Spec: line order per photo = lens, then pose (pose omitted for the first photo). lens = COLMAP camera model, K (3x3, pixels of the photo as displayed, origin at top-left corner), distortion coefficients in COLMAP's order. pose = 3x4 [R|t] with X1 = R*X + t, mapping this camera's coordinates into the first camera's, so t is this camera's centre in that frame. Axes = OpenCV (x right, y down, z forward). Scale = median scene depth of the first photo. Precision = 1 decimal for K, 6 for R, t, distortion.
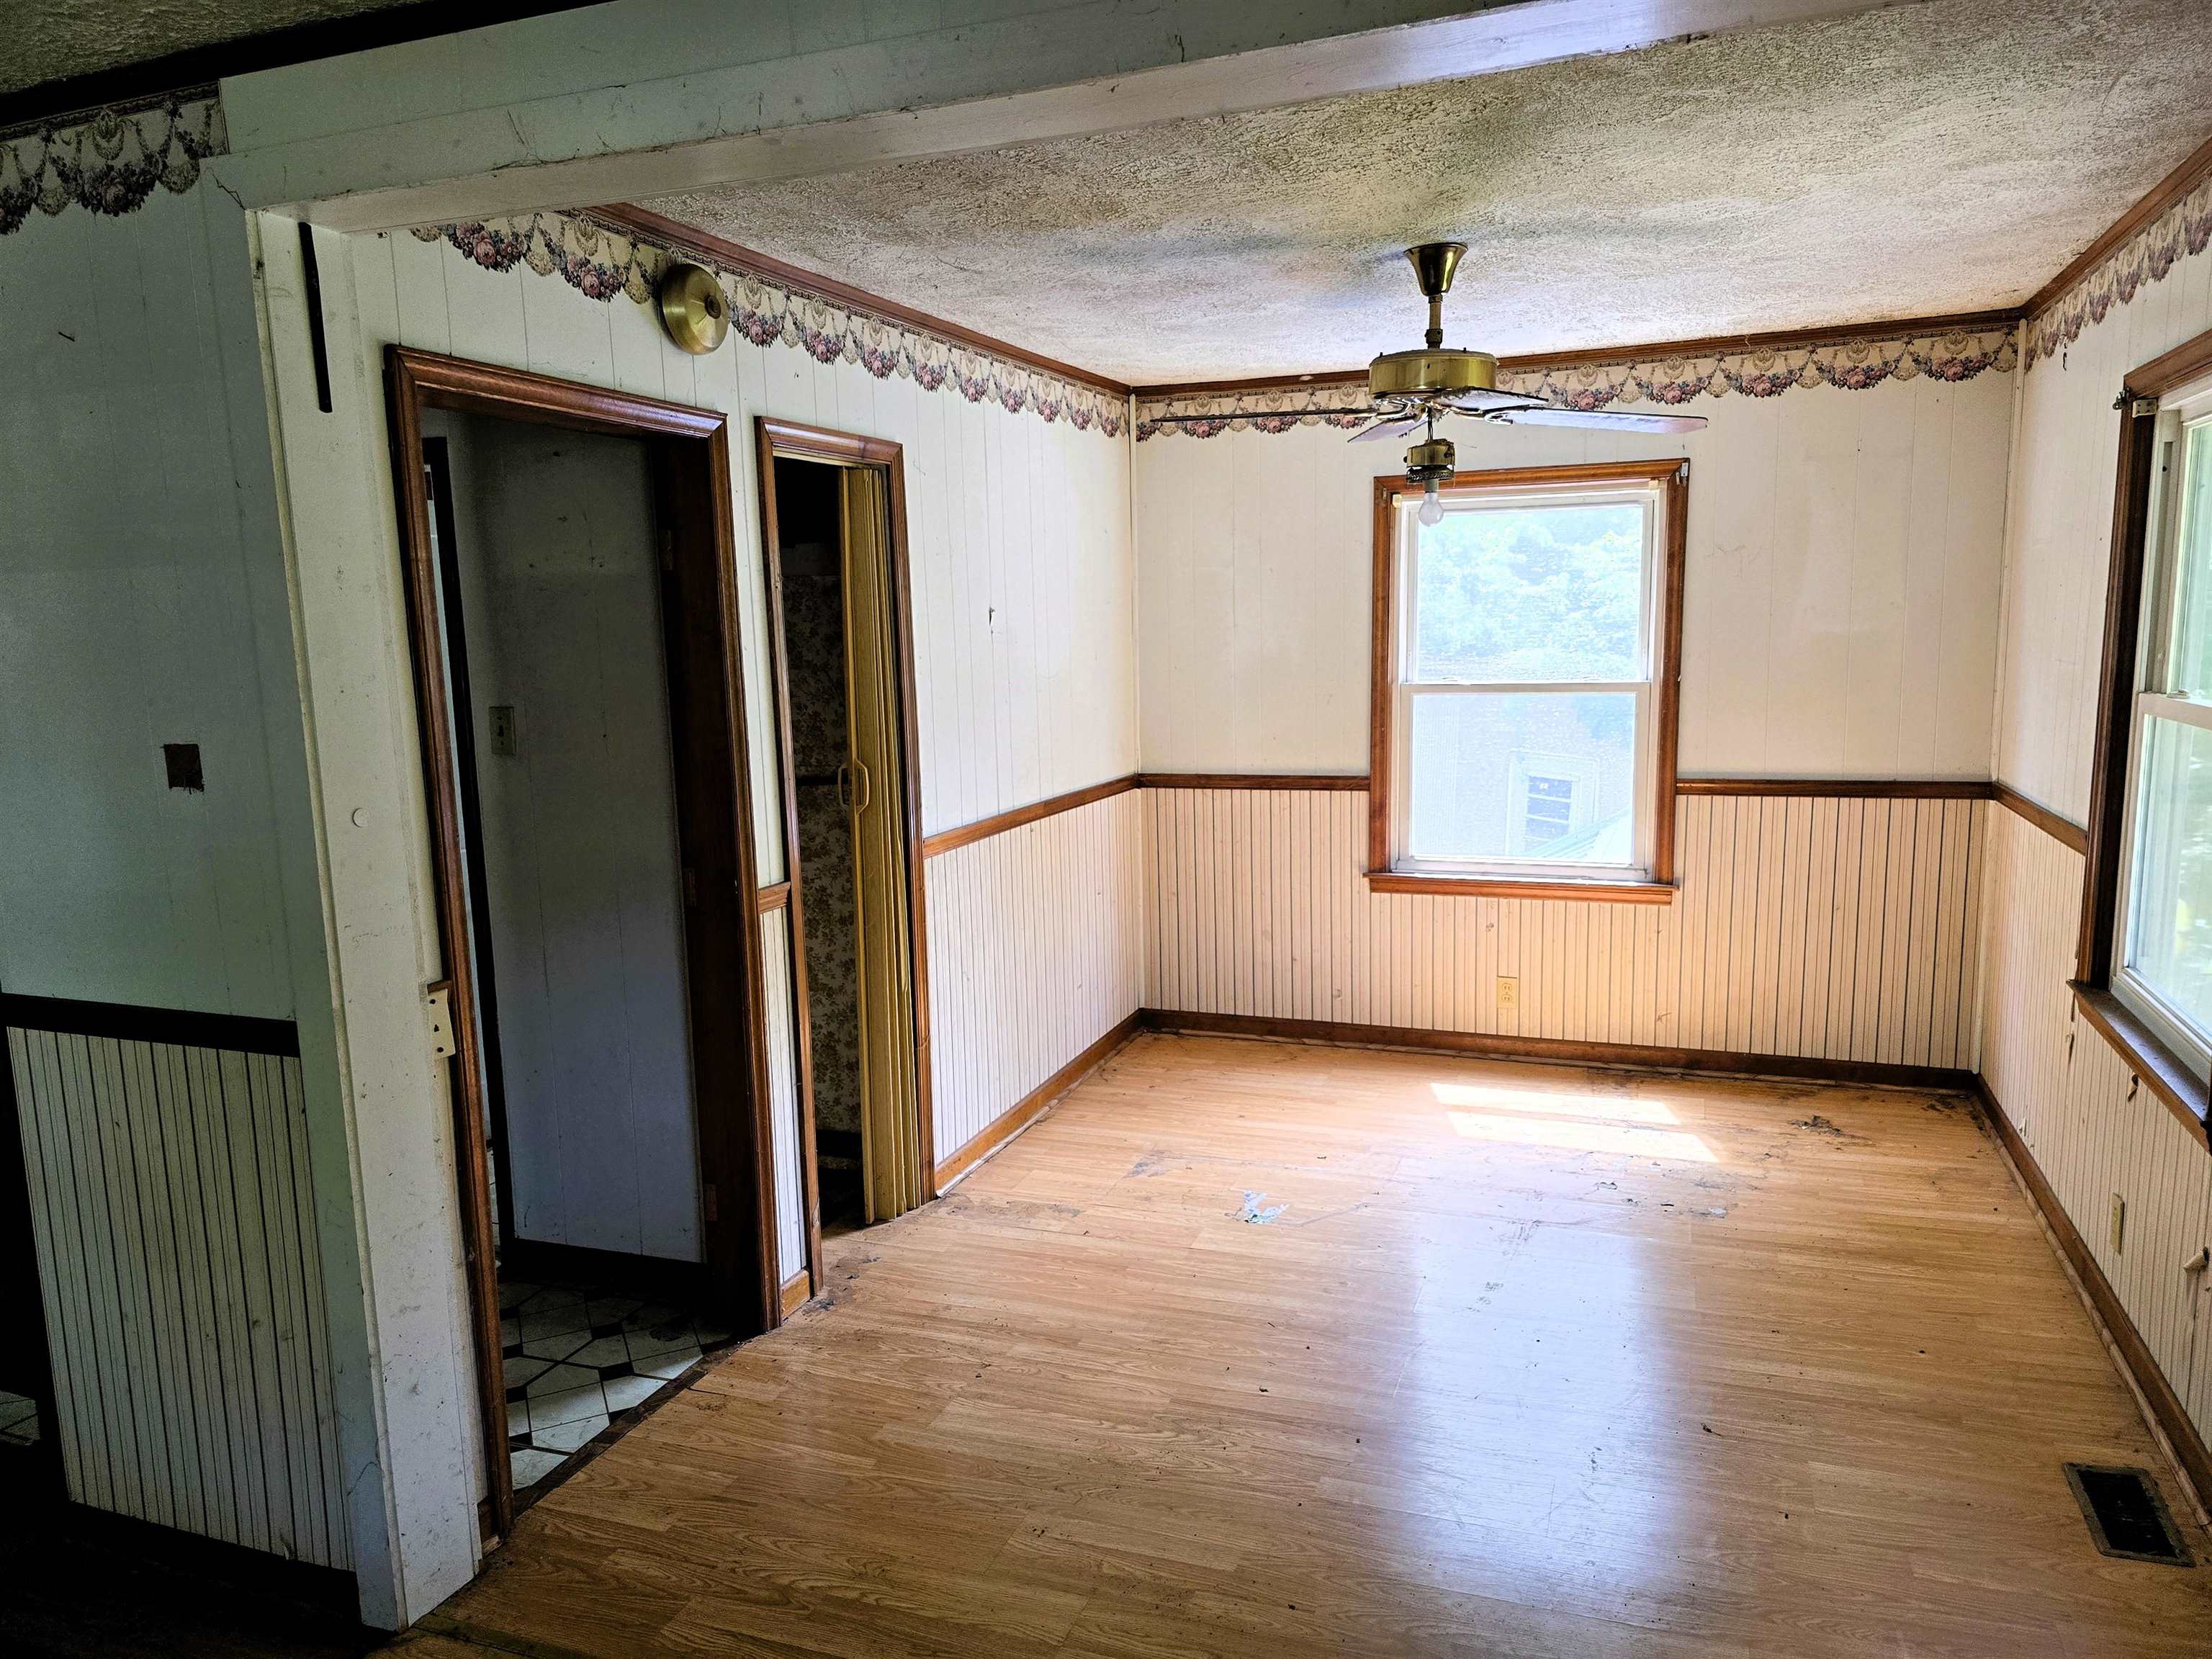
lens RADIAL K [[1491.9, 0, 1120.3], [0, 1491.9, 841.2], [0, 0, 1]] dist [0.066804, -0.063271]
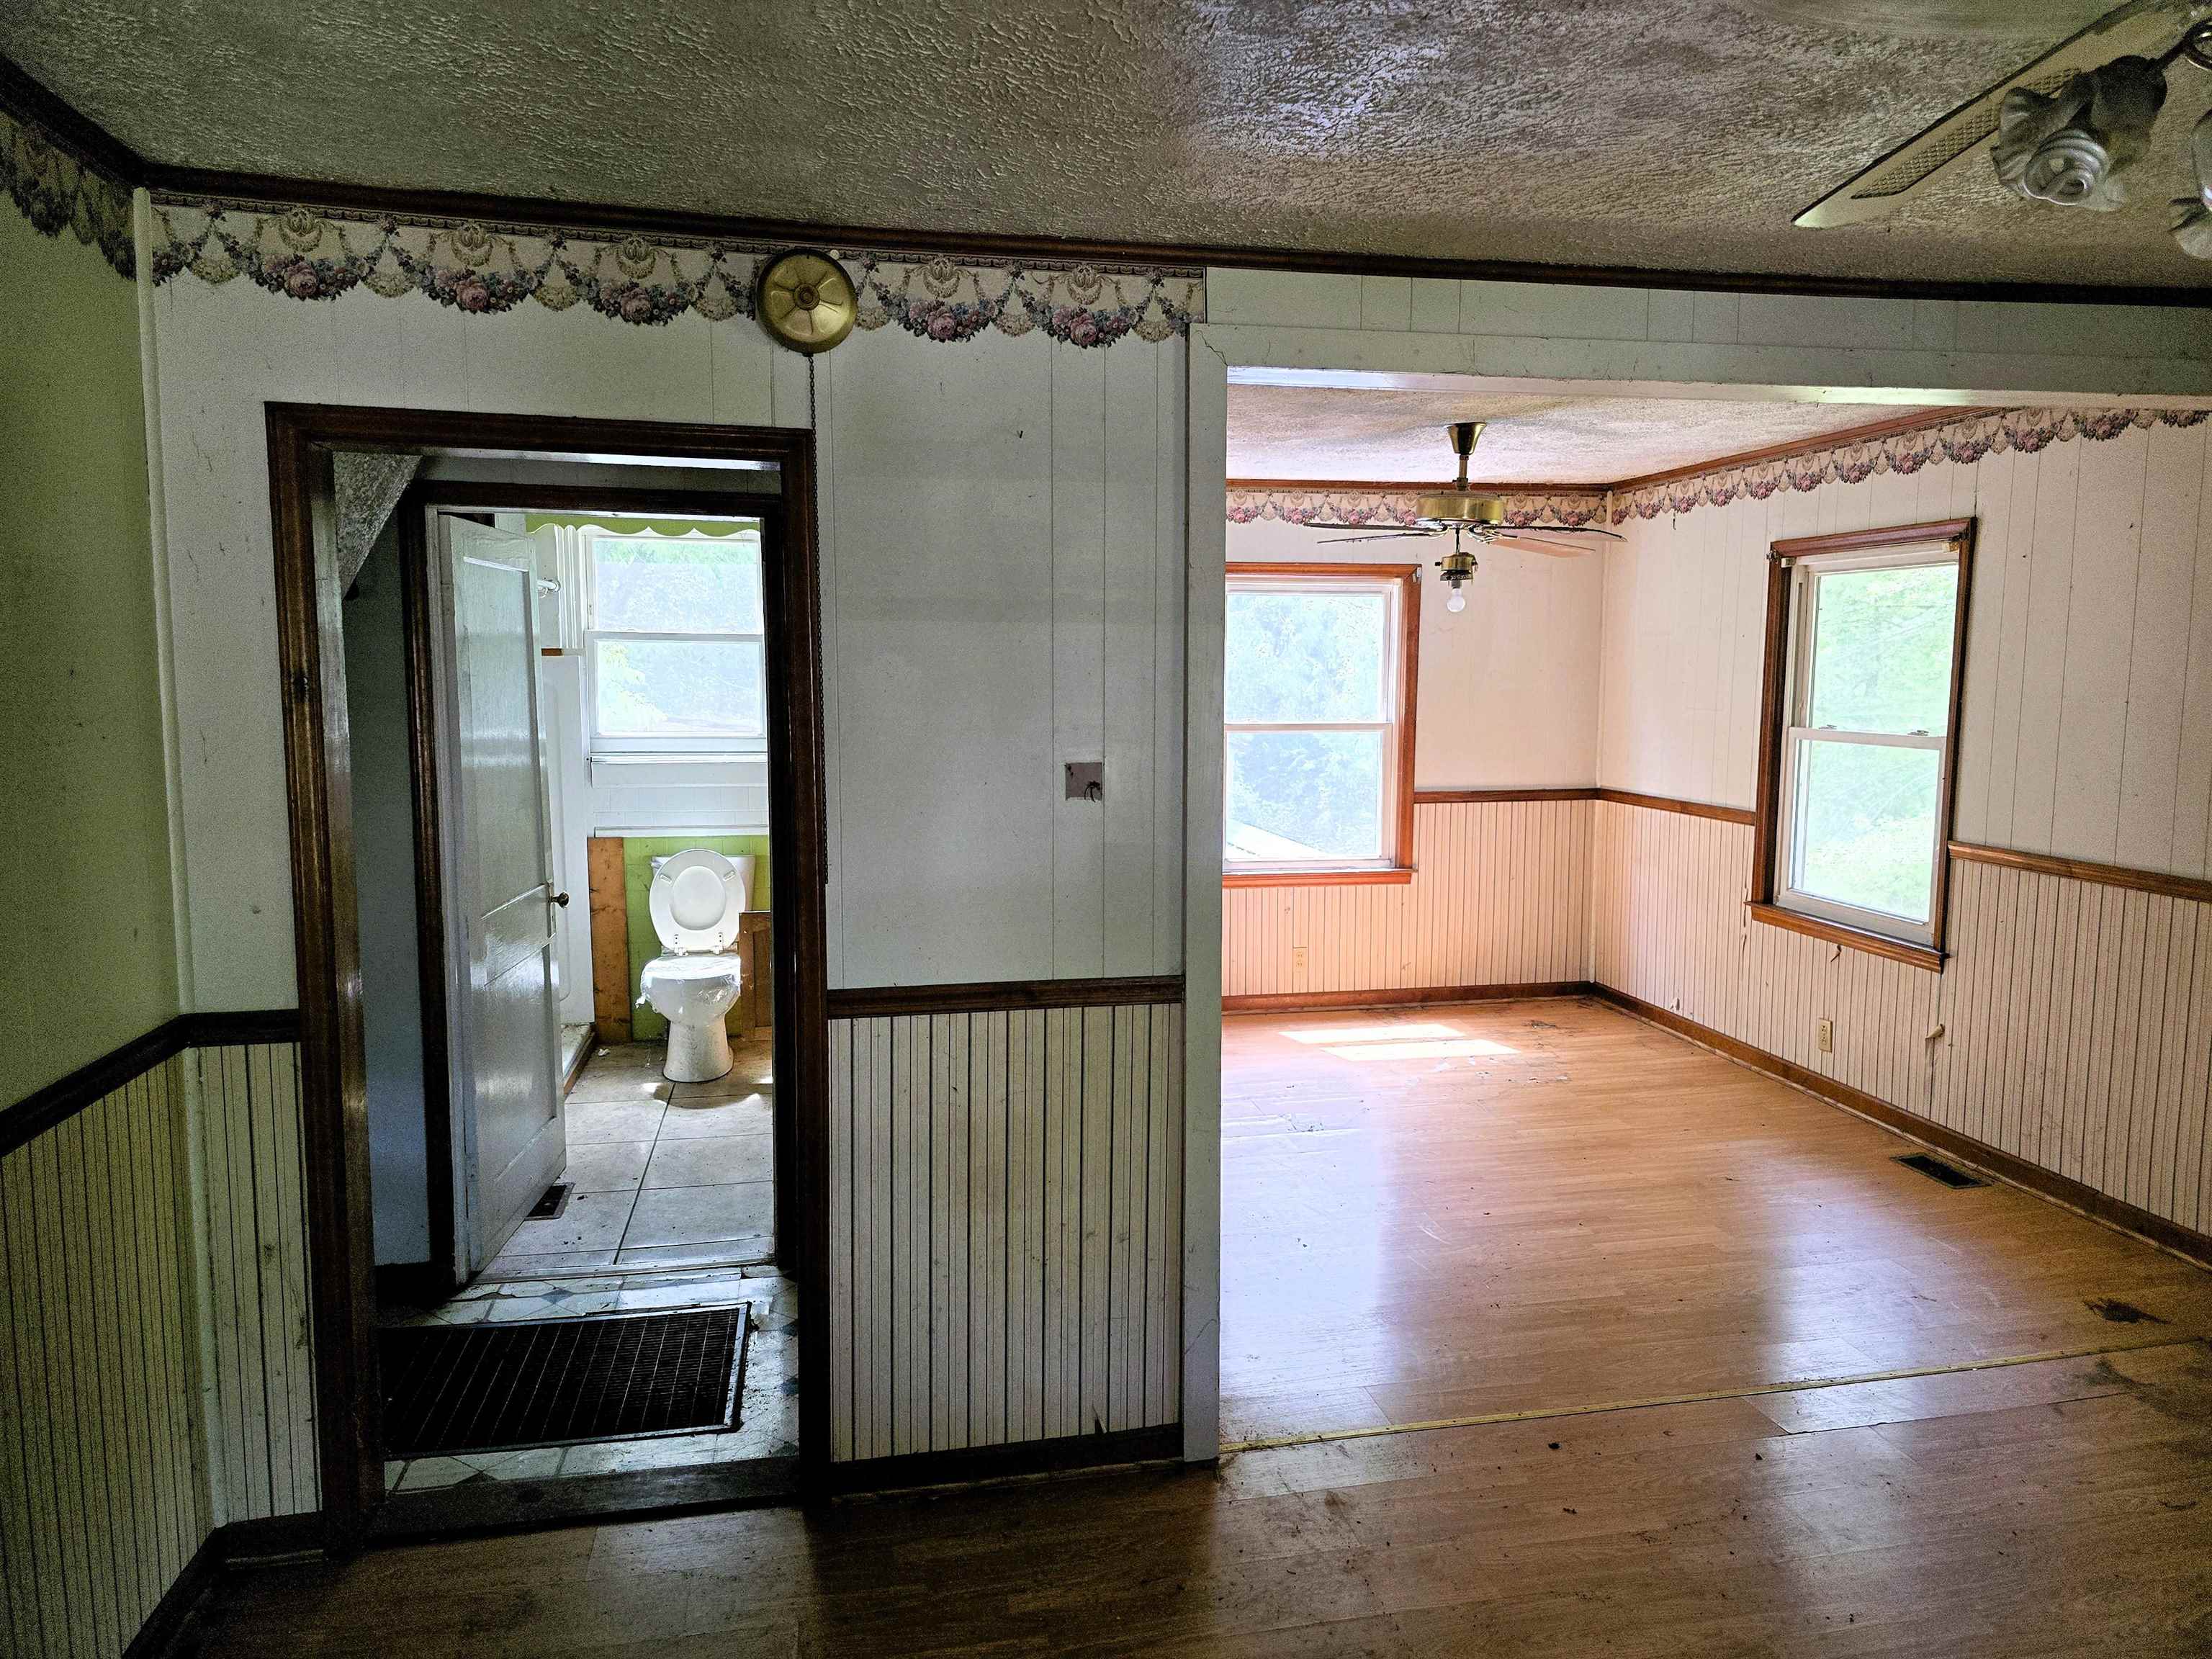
lens RADIAL K [[1491.9, 0, 1133.0], [0, 1491.9, 823.2], [0, 0, 1]] dist [0.066804, -0.063271]
pose [[0.849433, -0.031602, 0.526750, -0.790370], [0.053562, 0.998213, -0.026486, 0.013512], [-0.524971, 0.050712, 0.849608, -0.044731]]
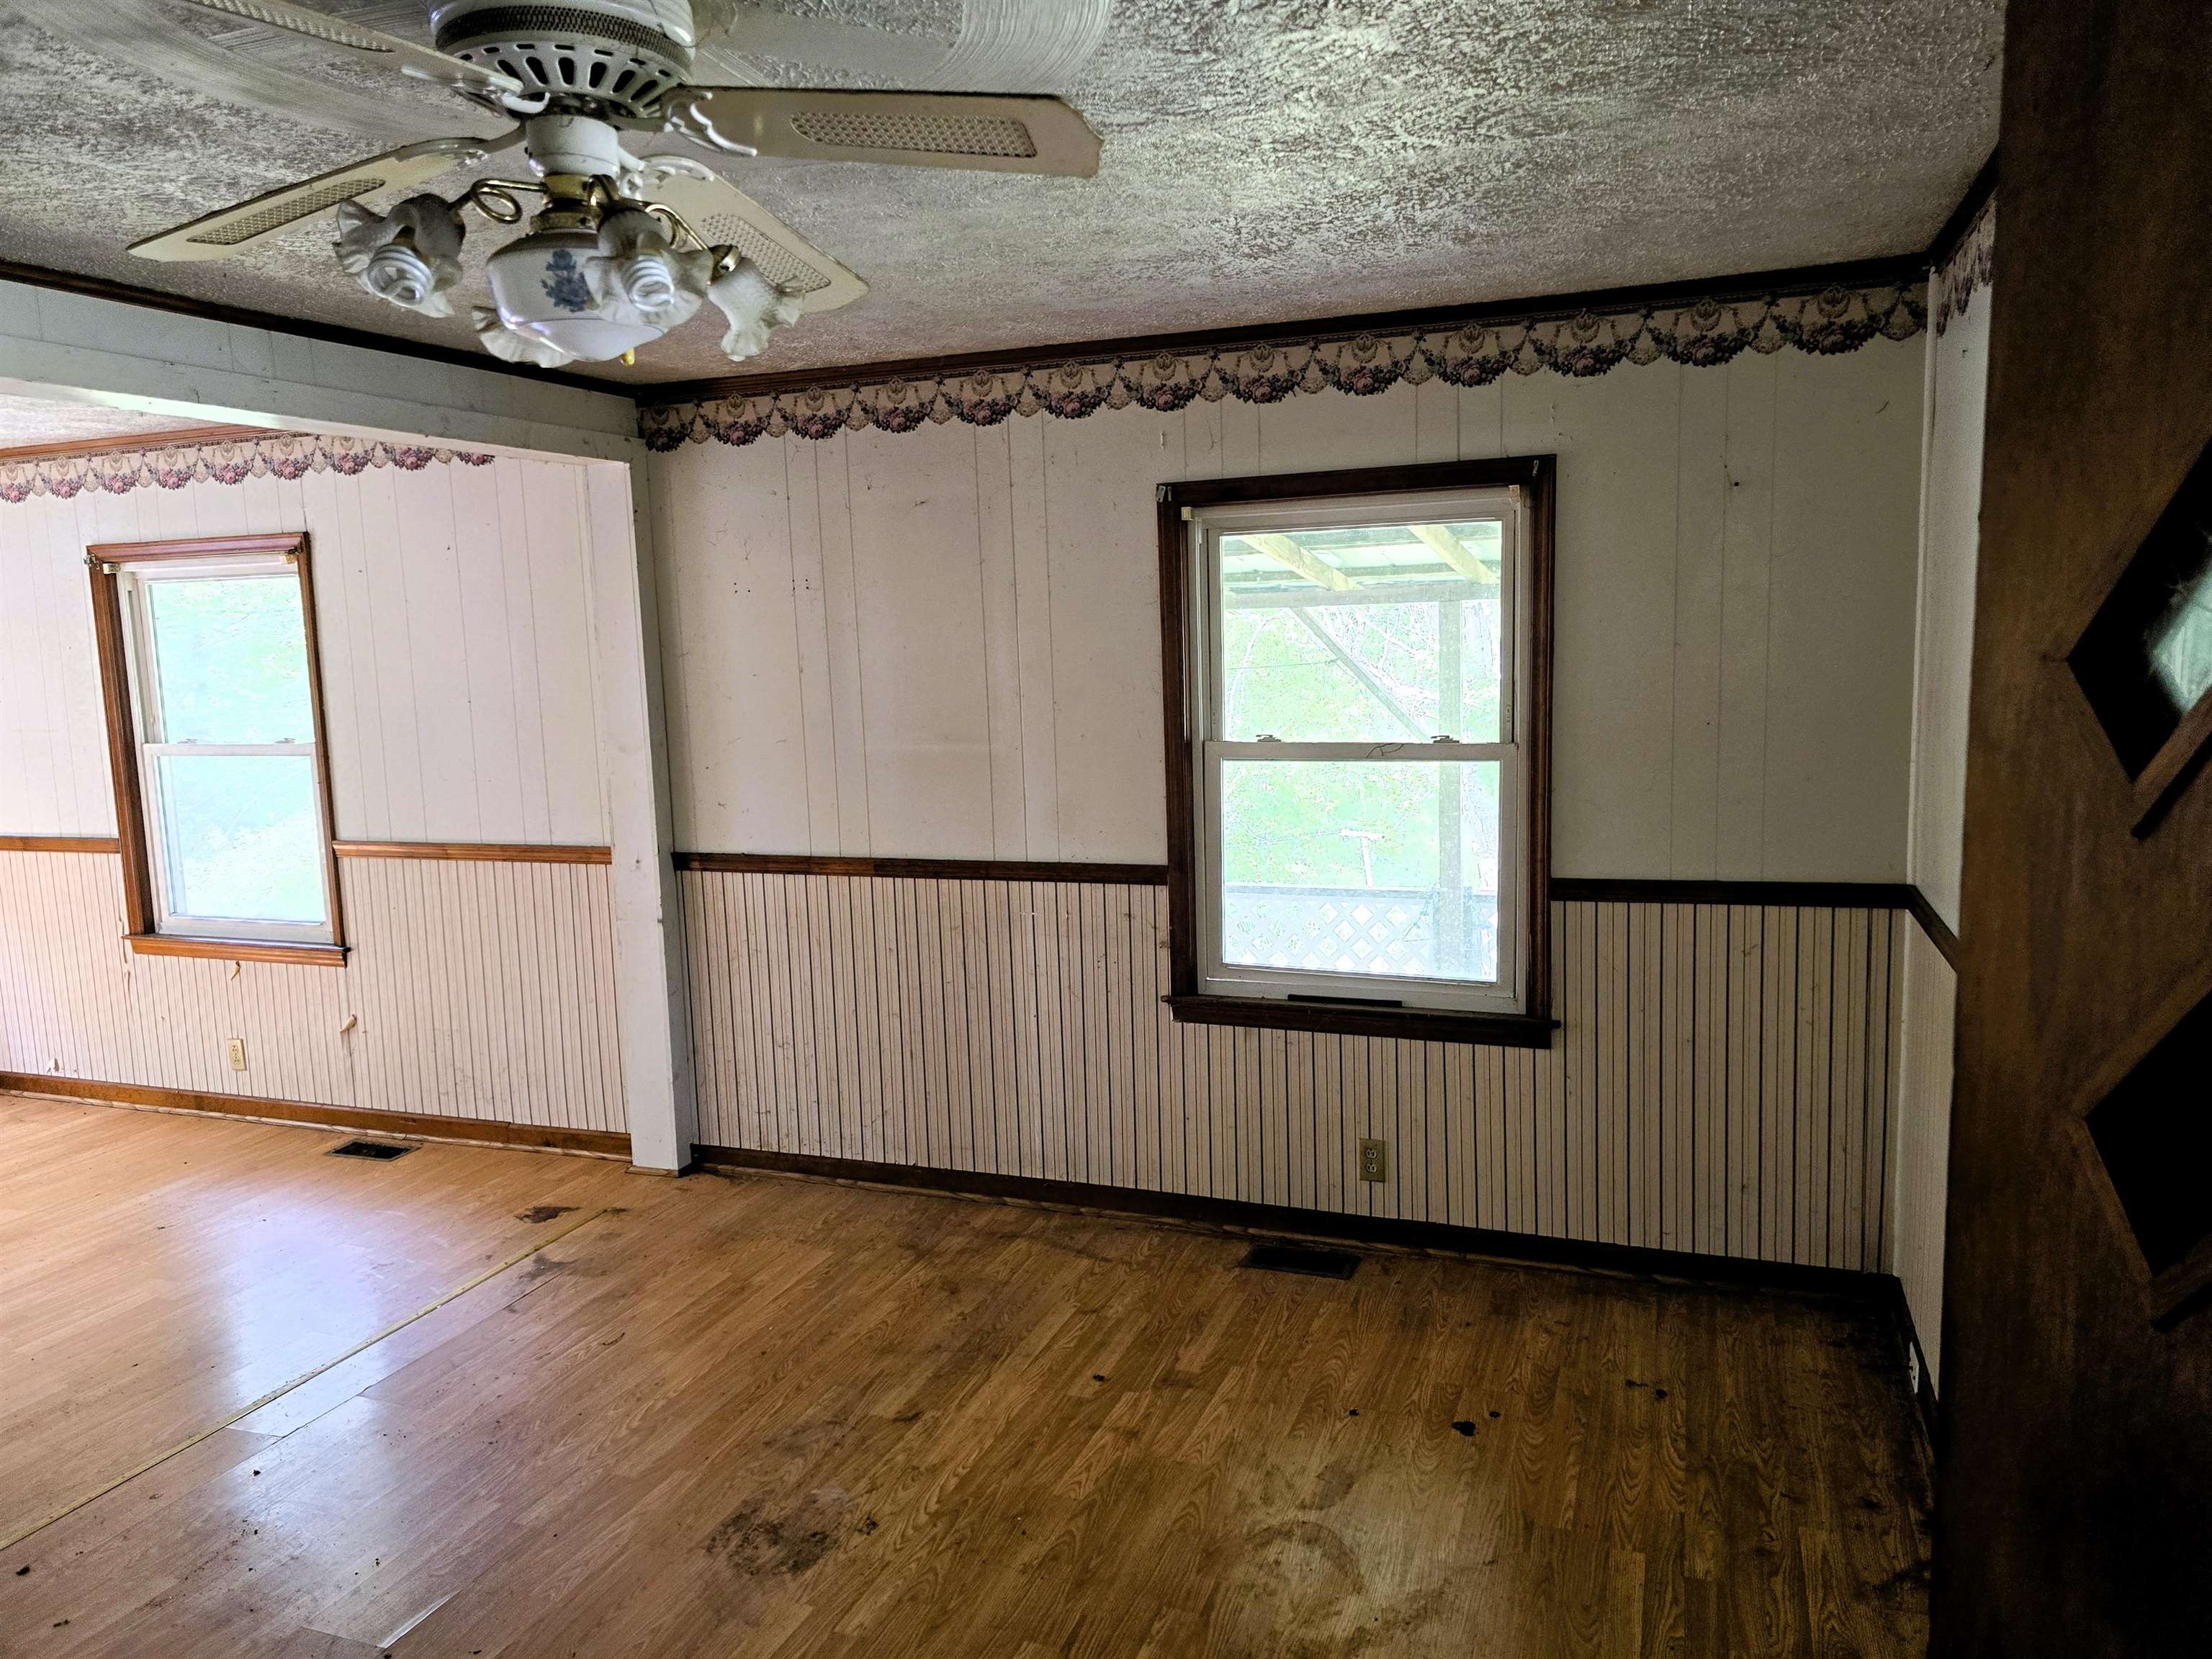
lens RADIAL K [[1491.9, 0, 1119.4], [0, 1491.9, 828.7], [0, 0, 1]] dist [0.066804, -0.063271]
pose [[0.019811, -0.100410, 0.994749, -0.852473], [0.172914, 0.980295, 0.095507, 0.013224], [-0.984738, 0.170114, 0.036783, -0.057308]]
